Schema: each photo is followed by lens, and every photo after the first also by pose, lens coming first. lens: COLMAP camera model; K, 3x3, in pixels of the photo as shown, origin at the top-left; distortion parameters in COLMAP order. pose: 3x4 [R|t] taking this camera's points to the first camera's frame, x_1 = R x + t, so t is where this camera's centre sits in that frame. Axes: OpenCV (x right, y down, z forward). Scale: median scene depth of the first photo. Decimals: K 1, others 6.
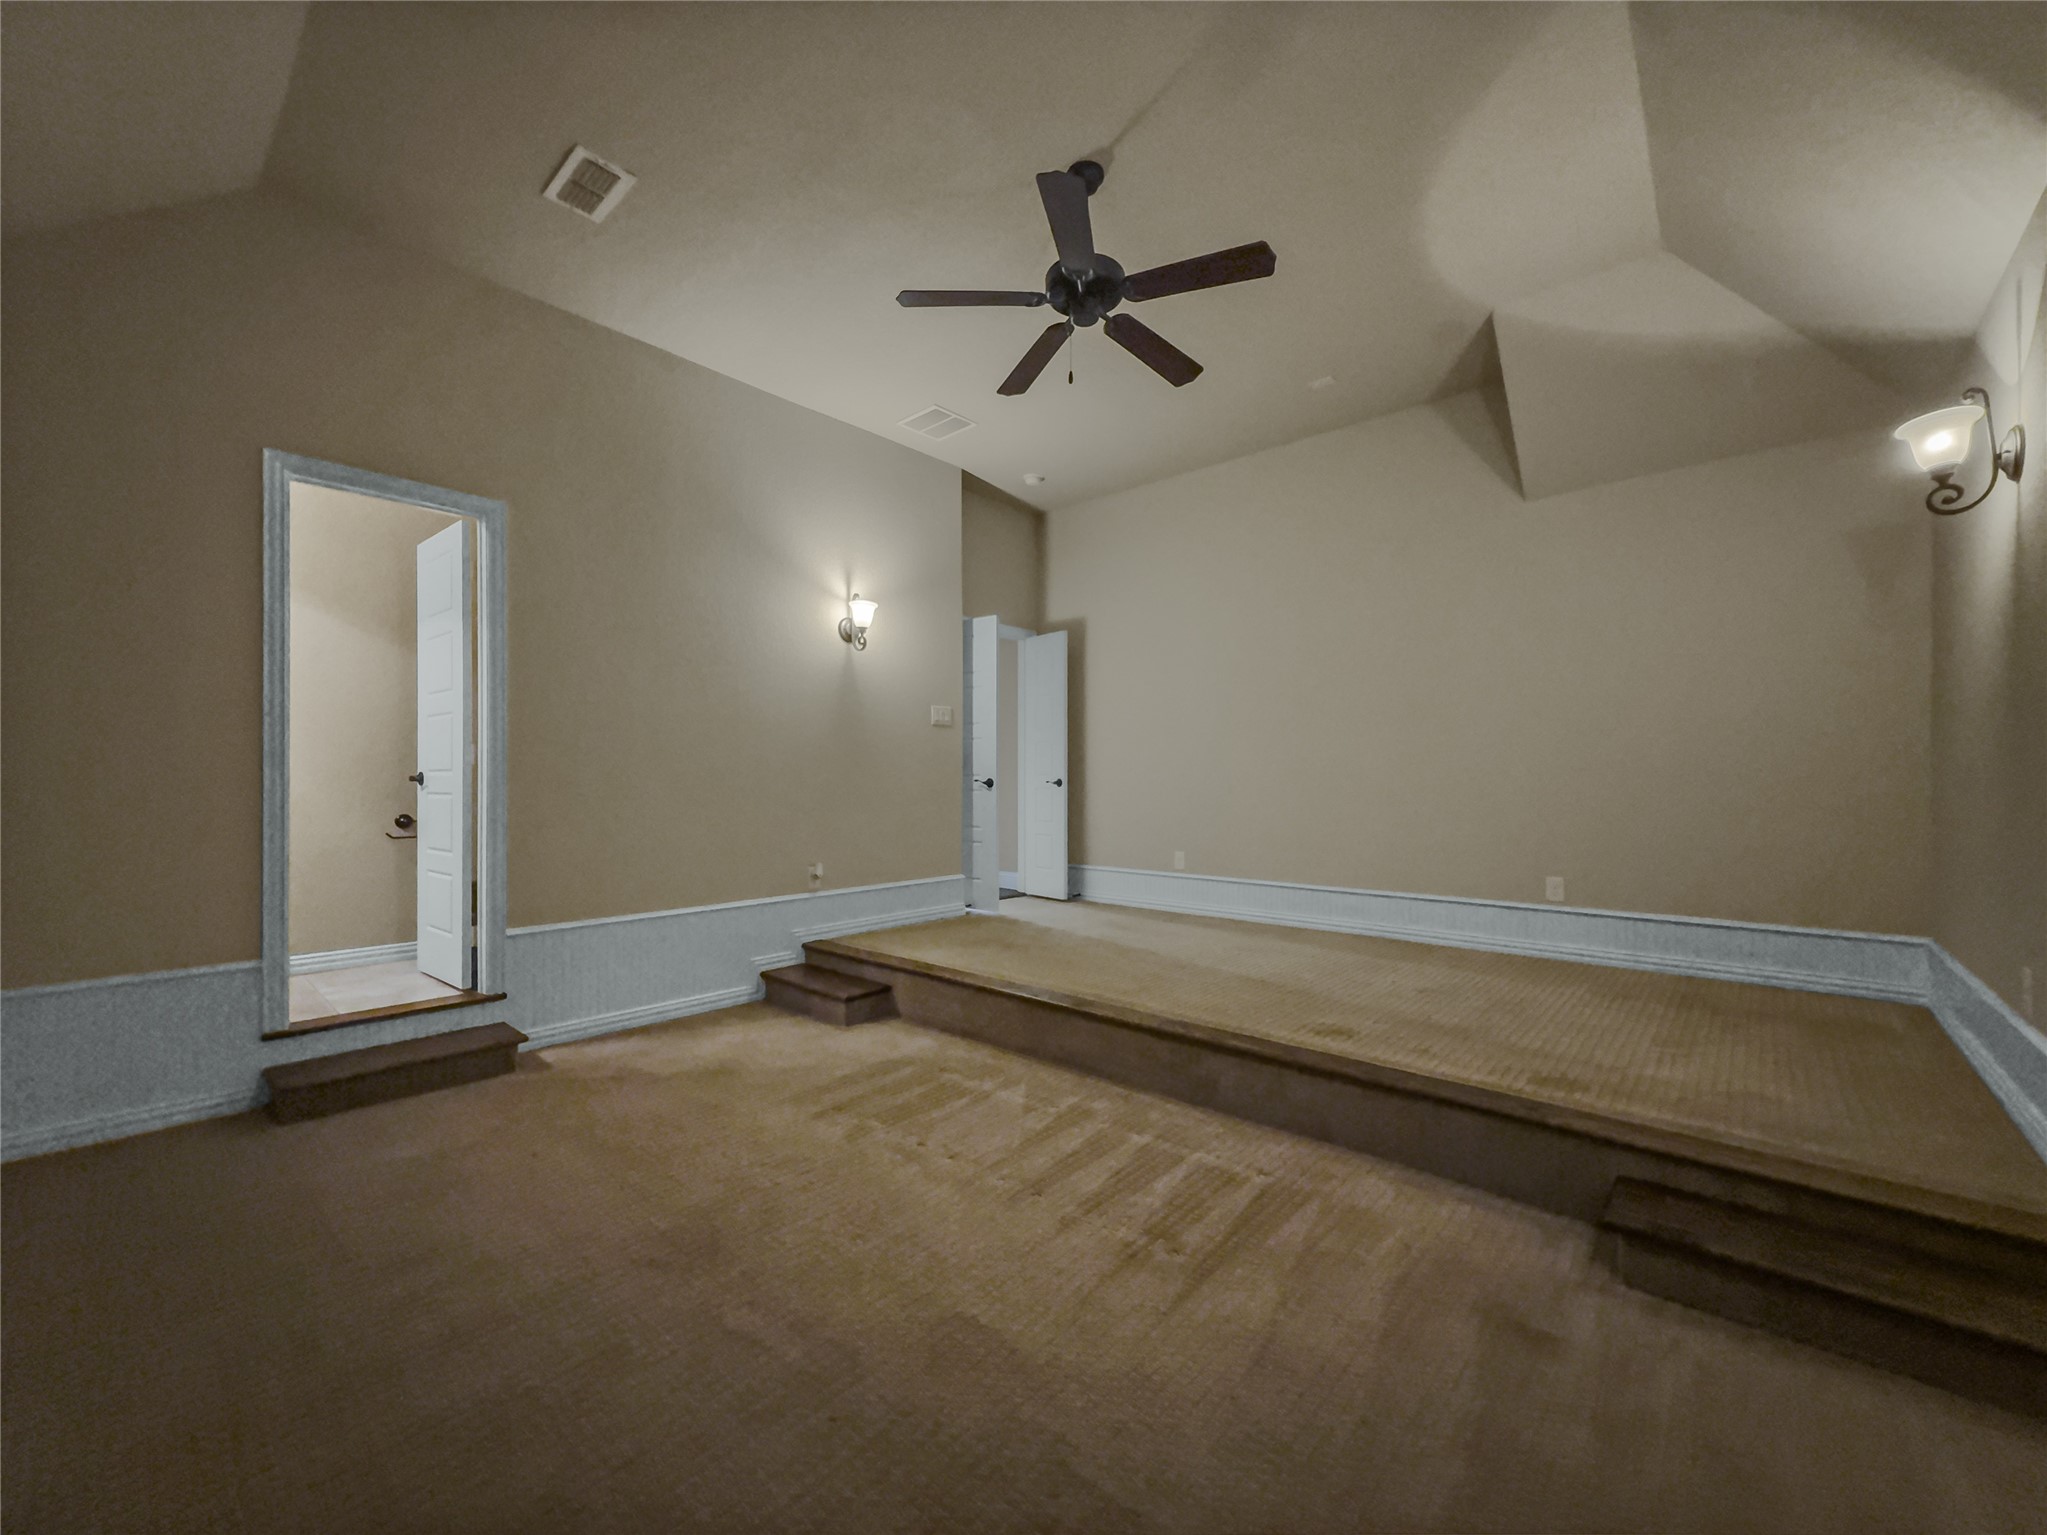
lens RADIAL K [[815.2, 0, 1029.7], [0, 815.2, 758.8], [0, 0, 1]] dist [0.005510, 0.000200]
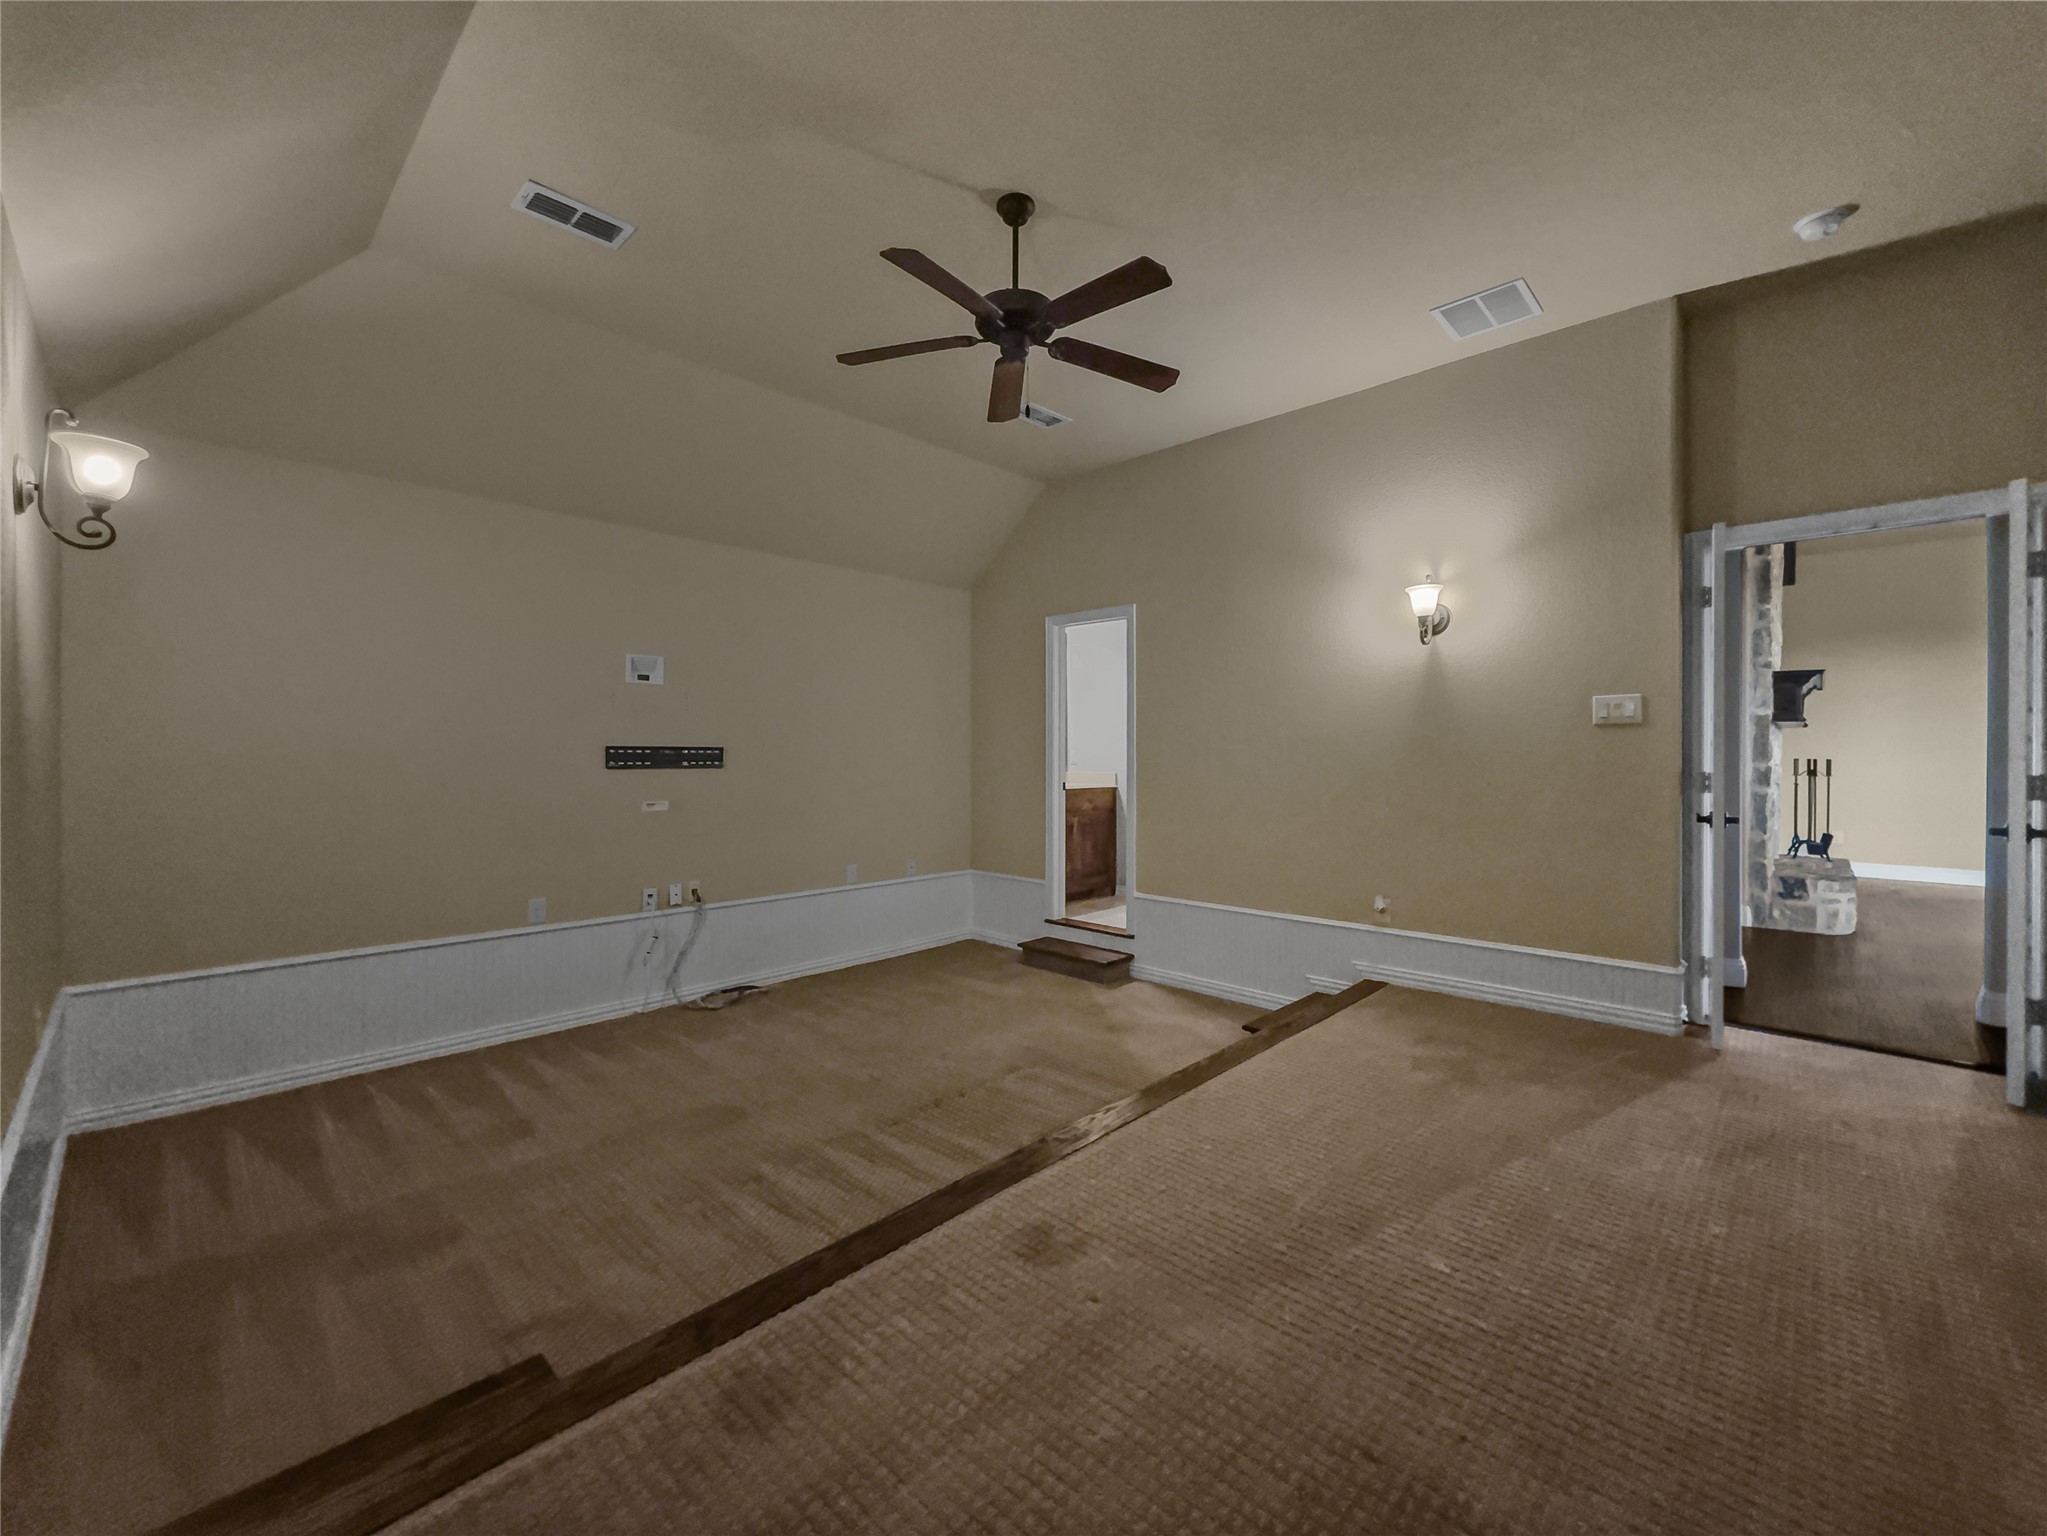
lens RADIAL K [[842.2, 0, 1016.9], [0, 842.2, 752.0], [0, 0, 1]] dist [-0.000028, 0.000123]
pose [[-0.046390, -0.015428, -0.998804, 0.682868], [0.019580, 0.999675, -0.016351, -0.020491], [0.998731, -0.020315, -0.046073, 0.653175]]
